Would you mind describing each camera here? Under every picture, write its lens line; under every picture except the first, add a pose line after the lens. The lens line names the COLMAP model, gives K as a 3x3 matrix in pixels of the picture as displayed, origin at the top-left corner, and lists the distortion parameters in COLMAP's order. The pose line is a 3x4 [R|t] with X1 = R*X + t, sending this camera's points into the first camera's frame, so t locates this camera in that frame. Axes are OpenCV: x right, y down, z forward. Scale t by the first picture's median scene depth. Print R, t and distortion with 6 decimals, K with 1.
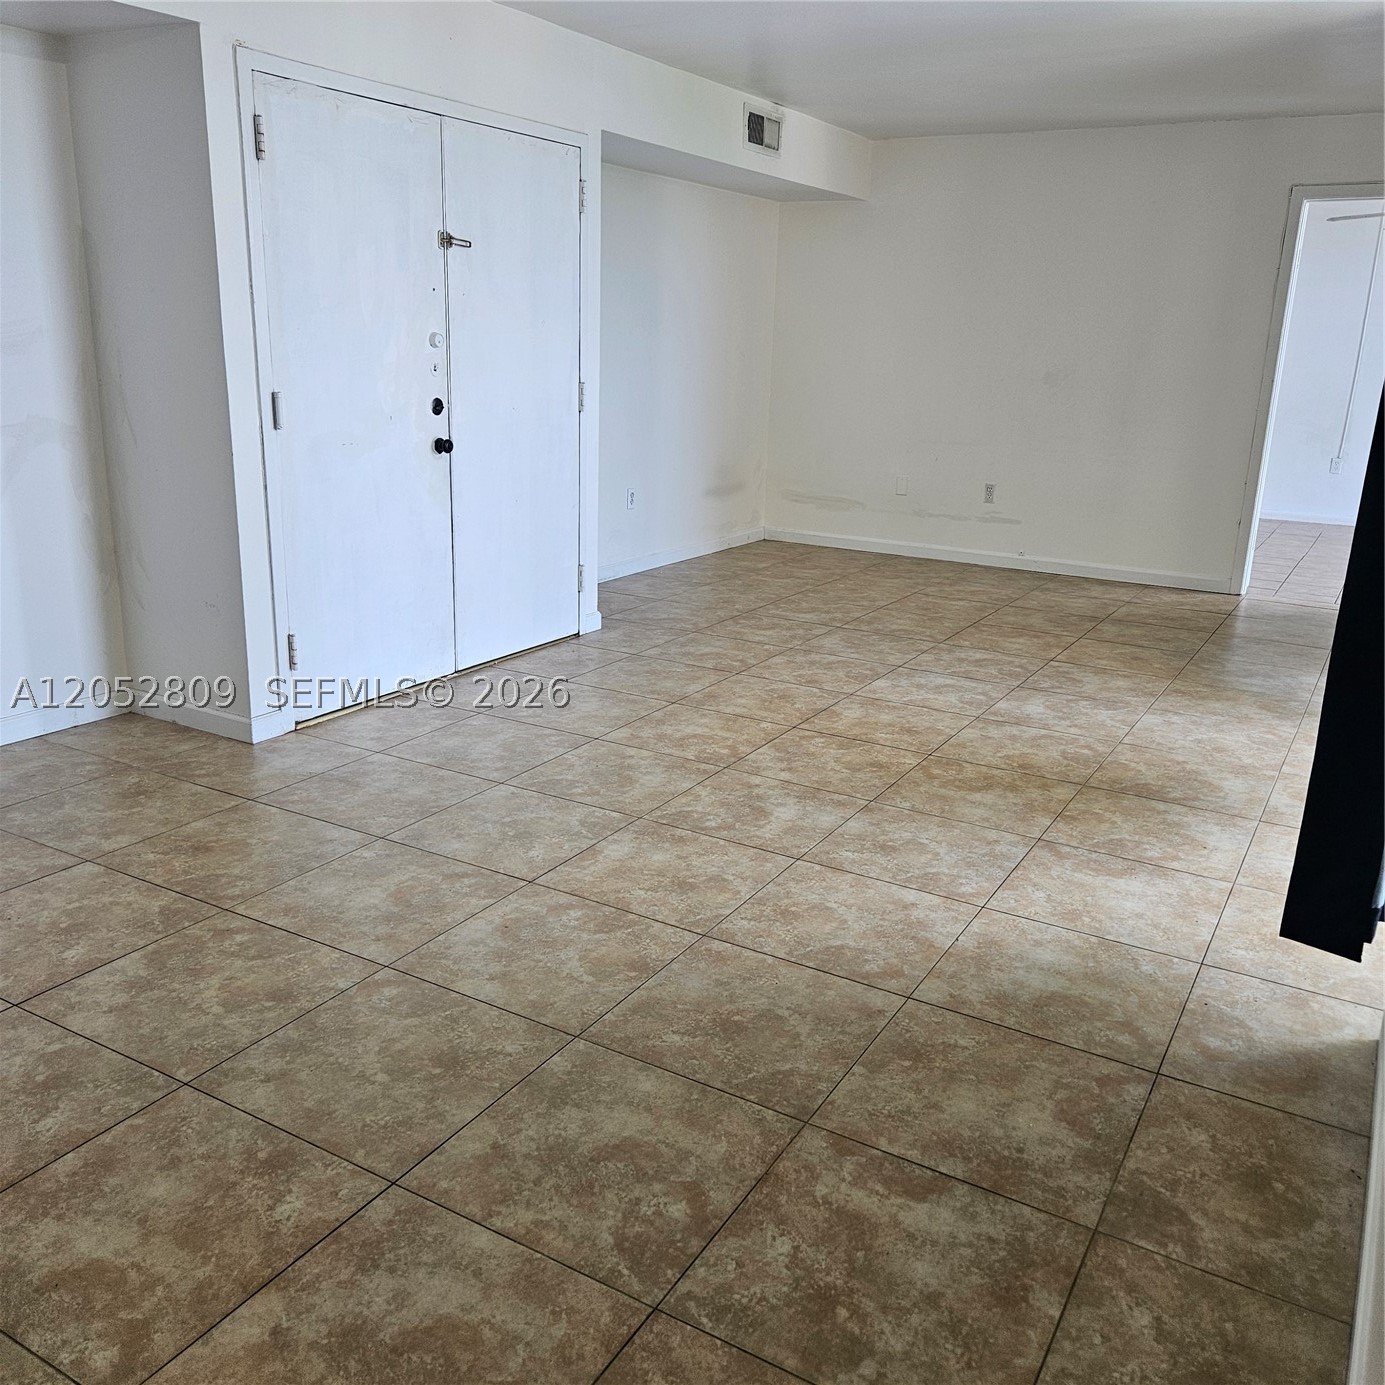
lens RADIAL K [[1237.4, 0, 704.3], [0, 1237.4, 689.0], [0, 0, 1]] dist [0.090874, -0.103260]
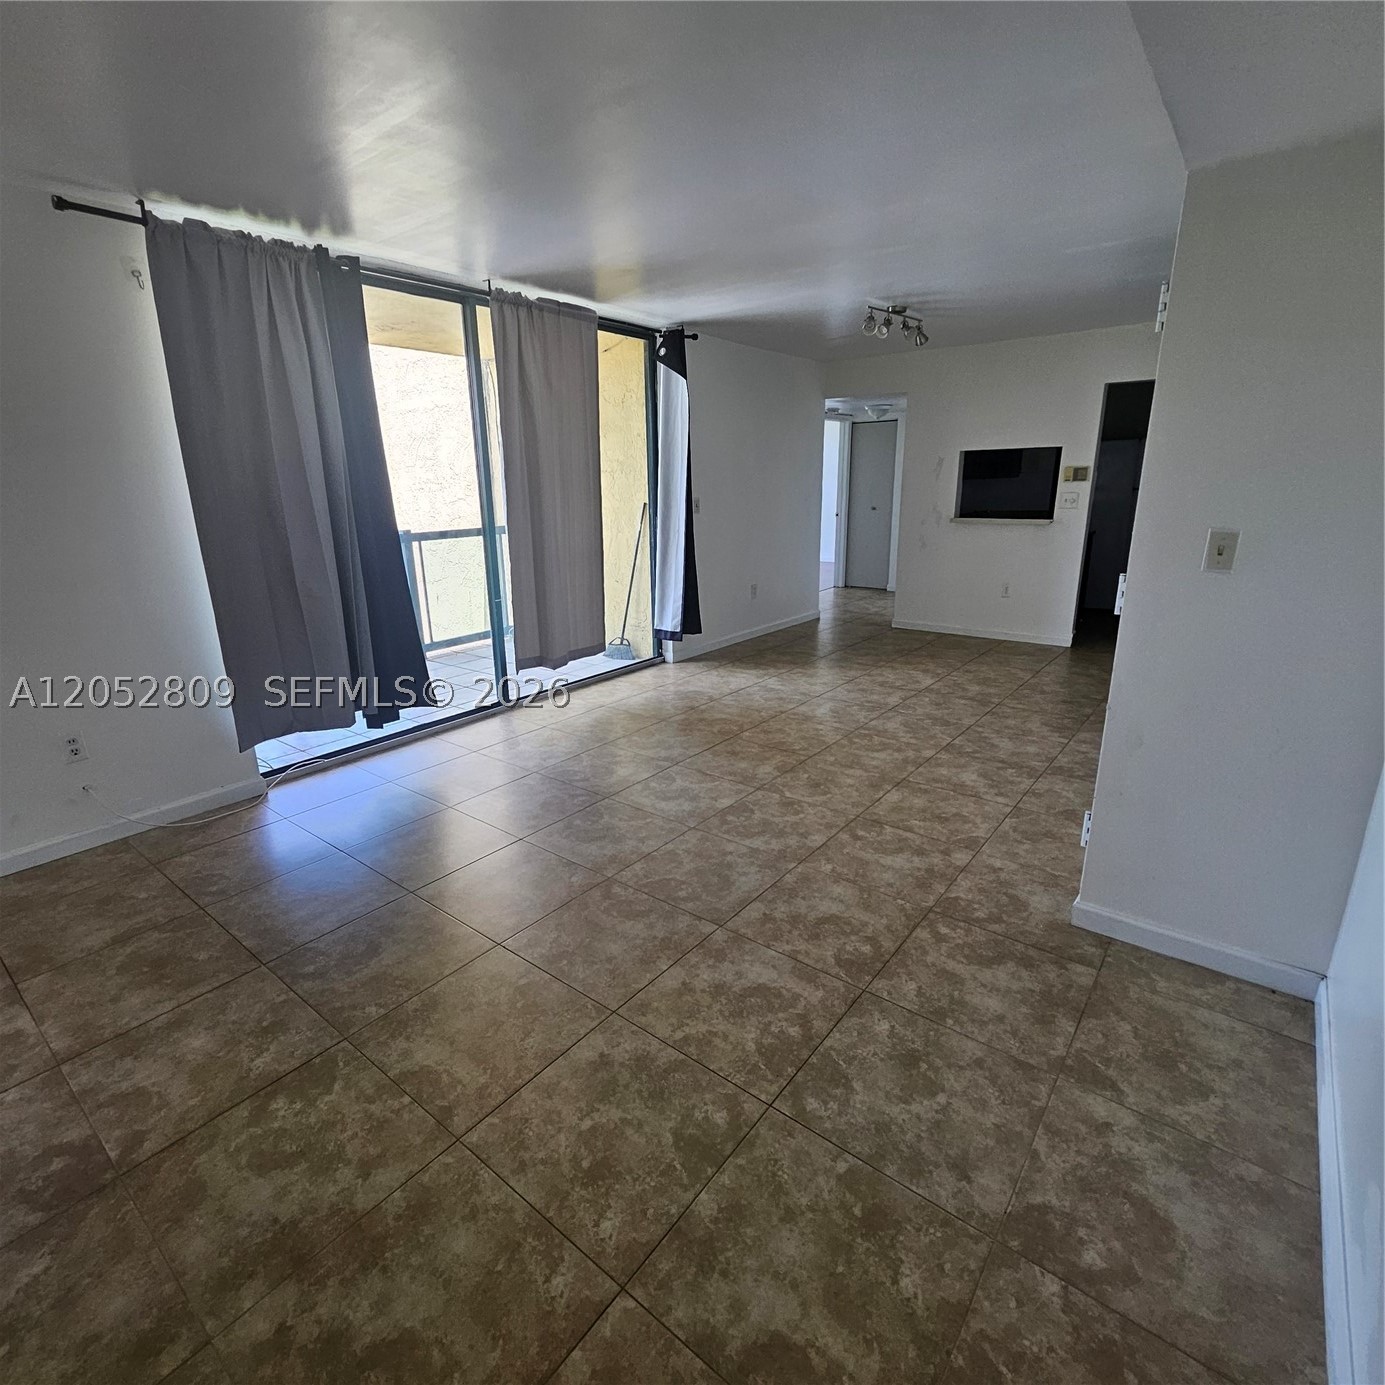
lens RADIAL K [[727.7, 0, 675.0], [0, 727.7, 687.1], [0, 0, 1]] dist [0.001413, -0.001134]
pose [[-0.987529, -0.053777, 0.147966, 0.110345], [0.033882, 0.845234, 0.533321, -0.515384], [-0.153747, 0.531683, -0.832871, 1.729810]]
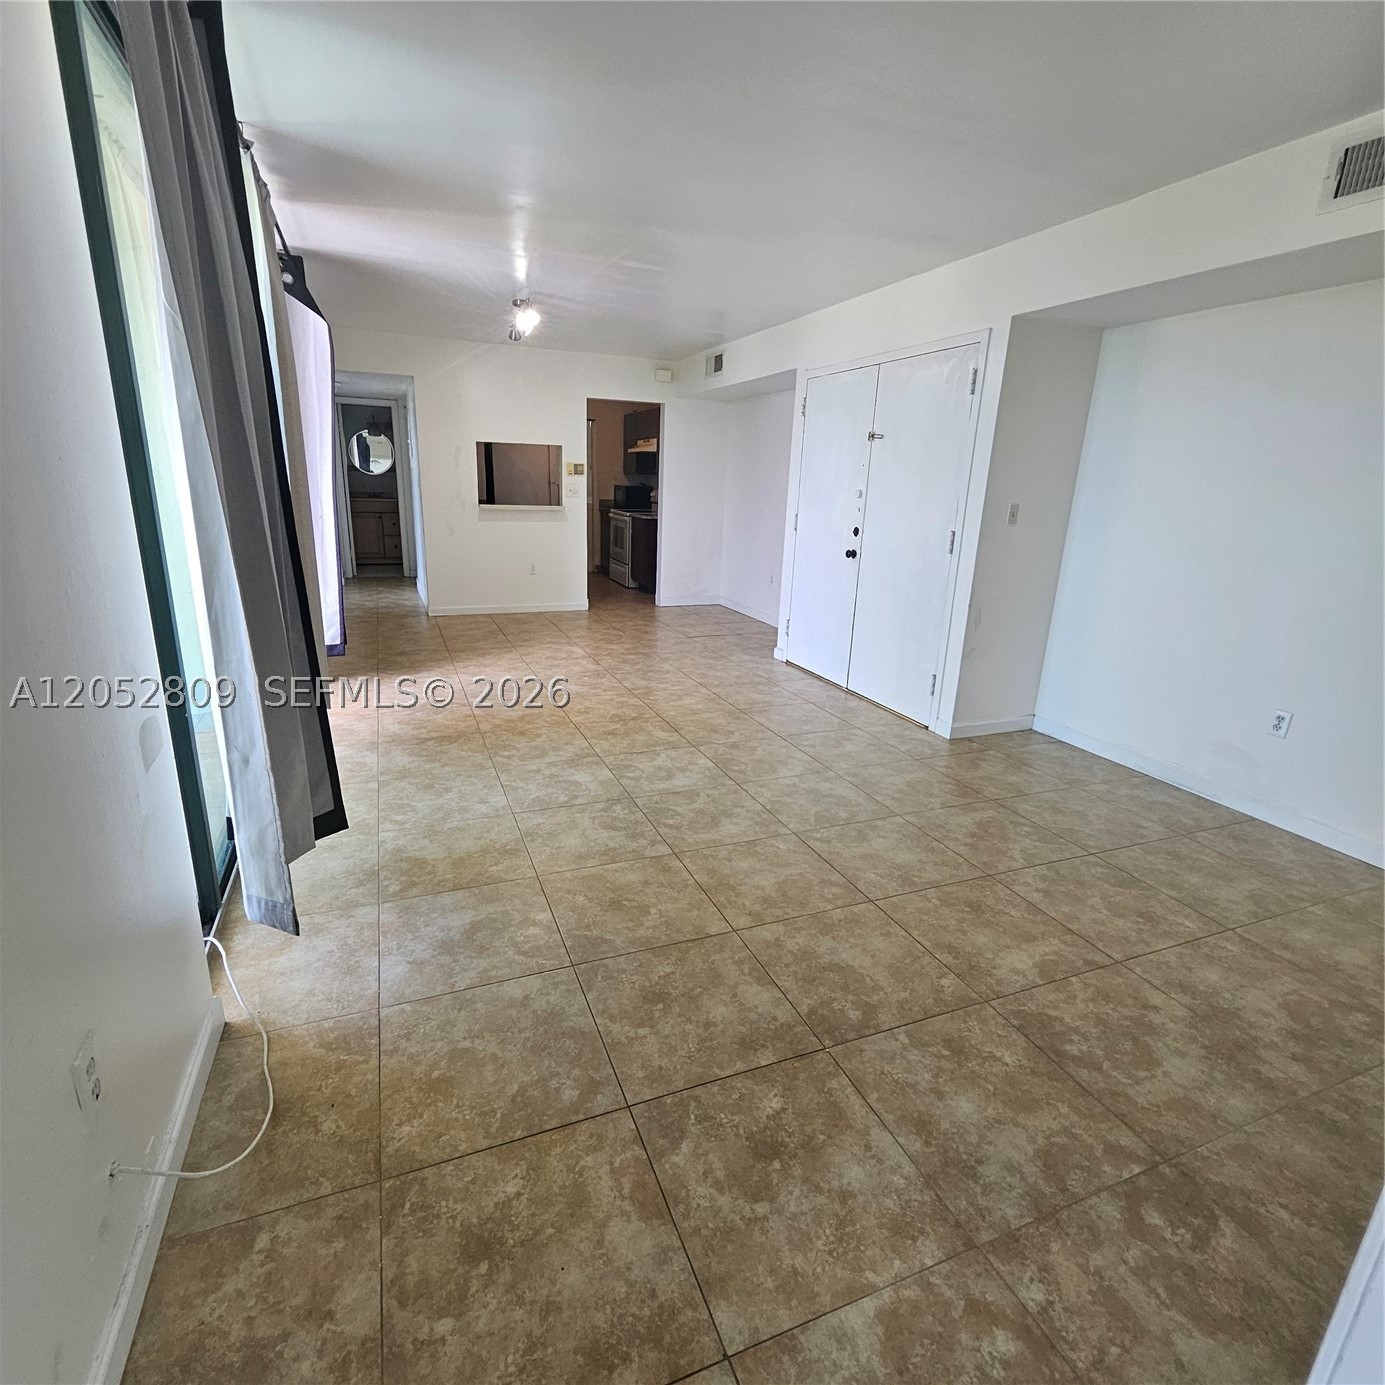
lens RADIAL K [[727.7, 0, 675.0], [0, 727.7, 687.1], [0, 0, 1]] dist [0.001413, -0.001134]
pose [[-0.621539, 0.167786, -0.765204, 0.798661], [-0.266577, 0.873200, 0.407994, -0.404935], [0.736631, 0.457570, -0.498000, 1.496513]]
